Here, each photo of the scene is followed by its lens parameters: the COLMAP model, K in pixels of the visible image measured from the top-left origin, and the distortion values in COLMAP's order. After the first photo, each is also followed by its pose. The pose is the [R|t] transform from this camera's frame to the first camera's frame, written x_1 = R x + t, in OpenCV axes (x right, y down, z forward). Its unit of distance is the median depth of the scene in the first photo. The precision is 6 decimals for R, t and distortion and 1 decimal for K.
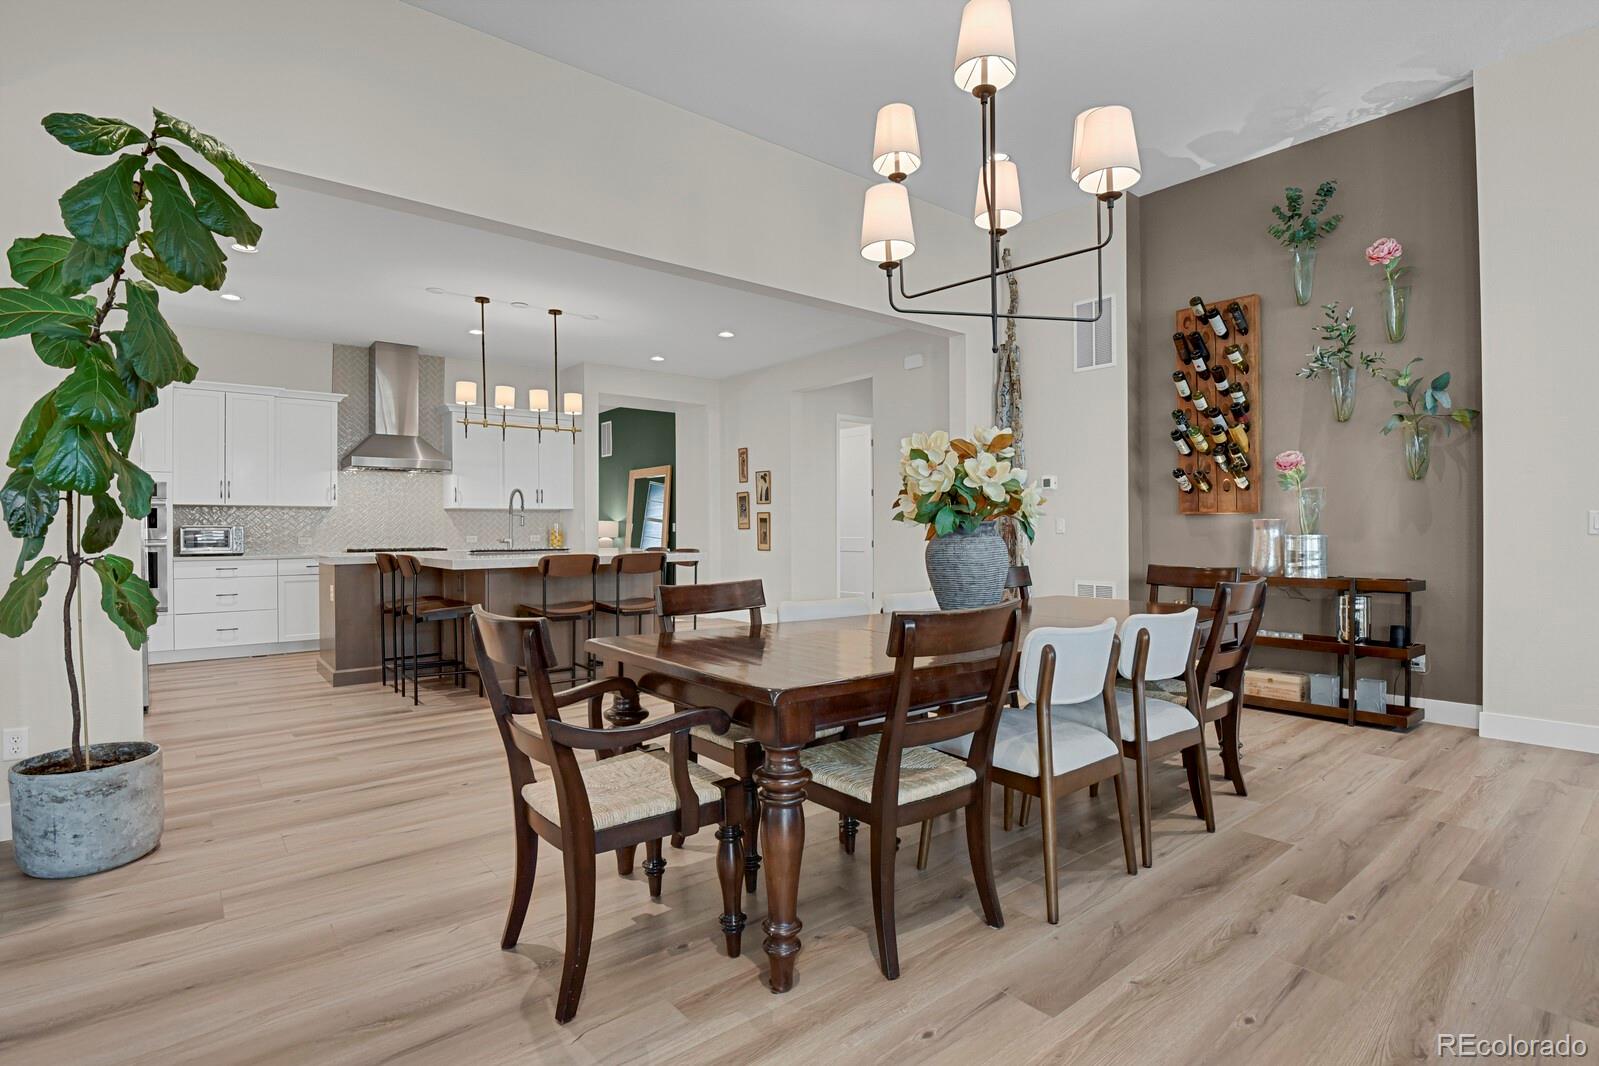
lens RADIAL K [[788.8, 0, 810.6], [0, 788.8, 531.2], [0, 0, 1]] dist [-0.016327, -0.004046]
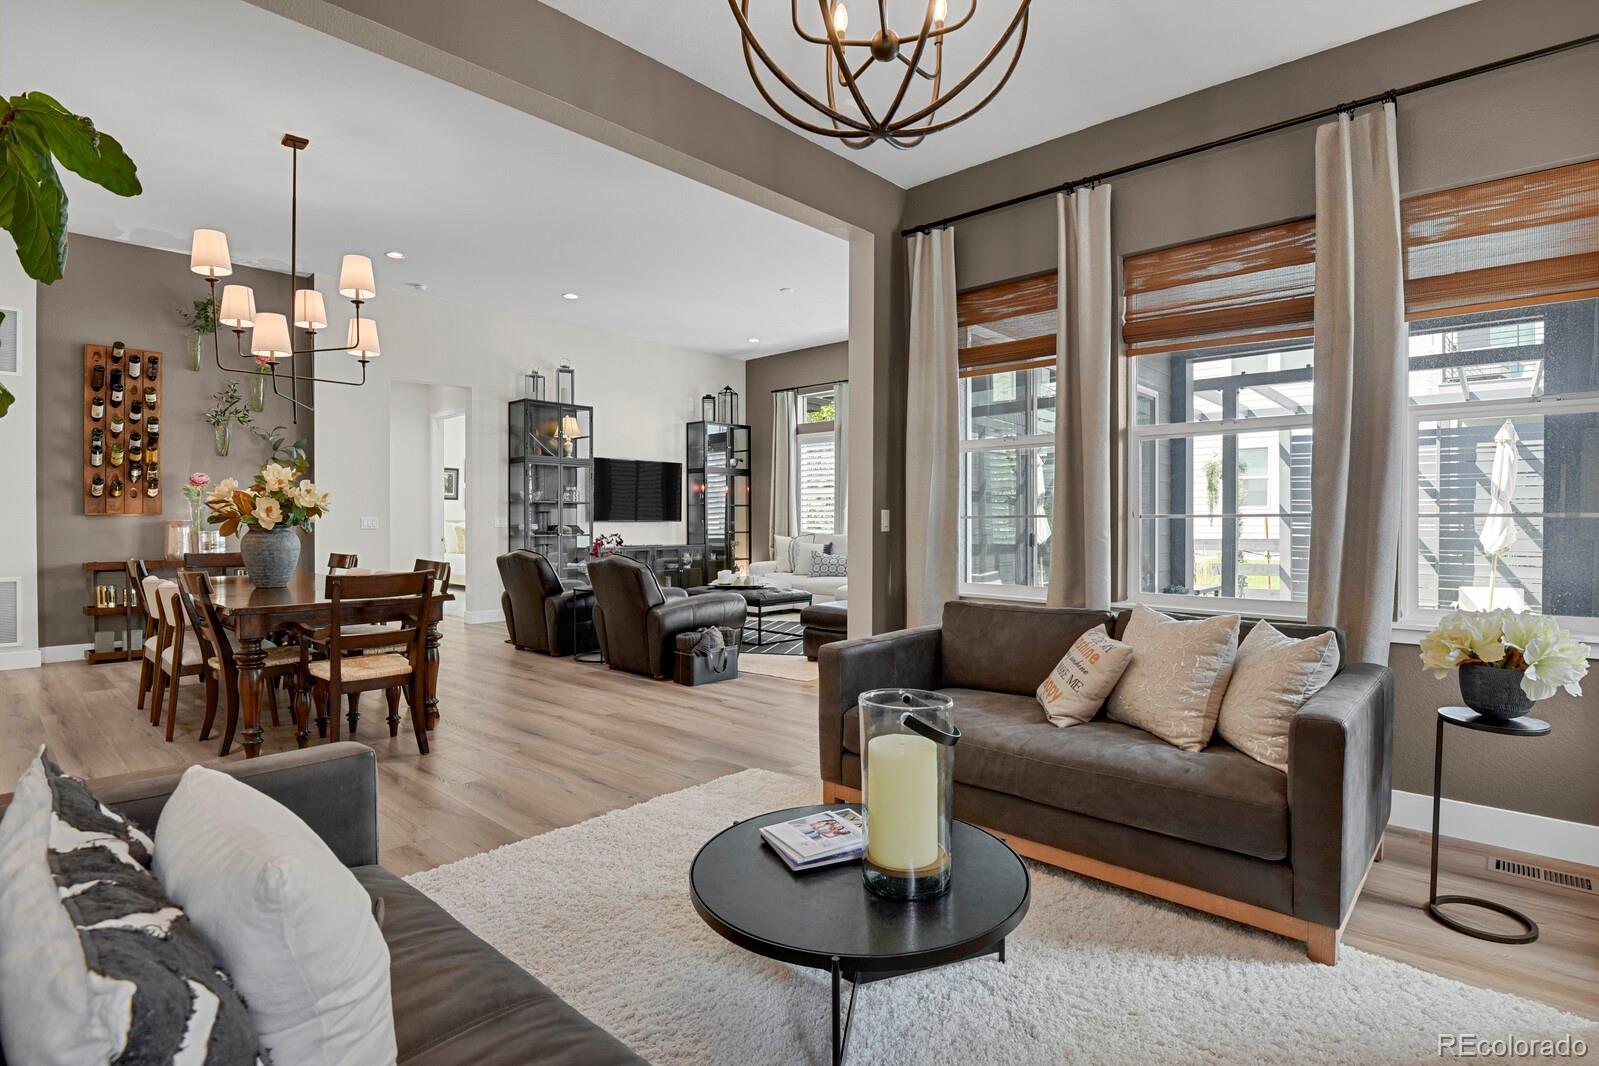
lens RADIAL K [[788.8, 0, 801.4], [0, 788.8, 531.8], [0, 0, 1]] dist [-0.016327, -0.004046]
pose [[-0.135520, -0.011076, 0.990713, -0.884919], [0.002130, 0.999932, 0.011471, -0.007859], [-0.990772, 0.003664, -0.135487, 0.090541]]
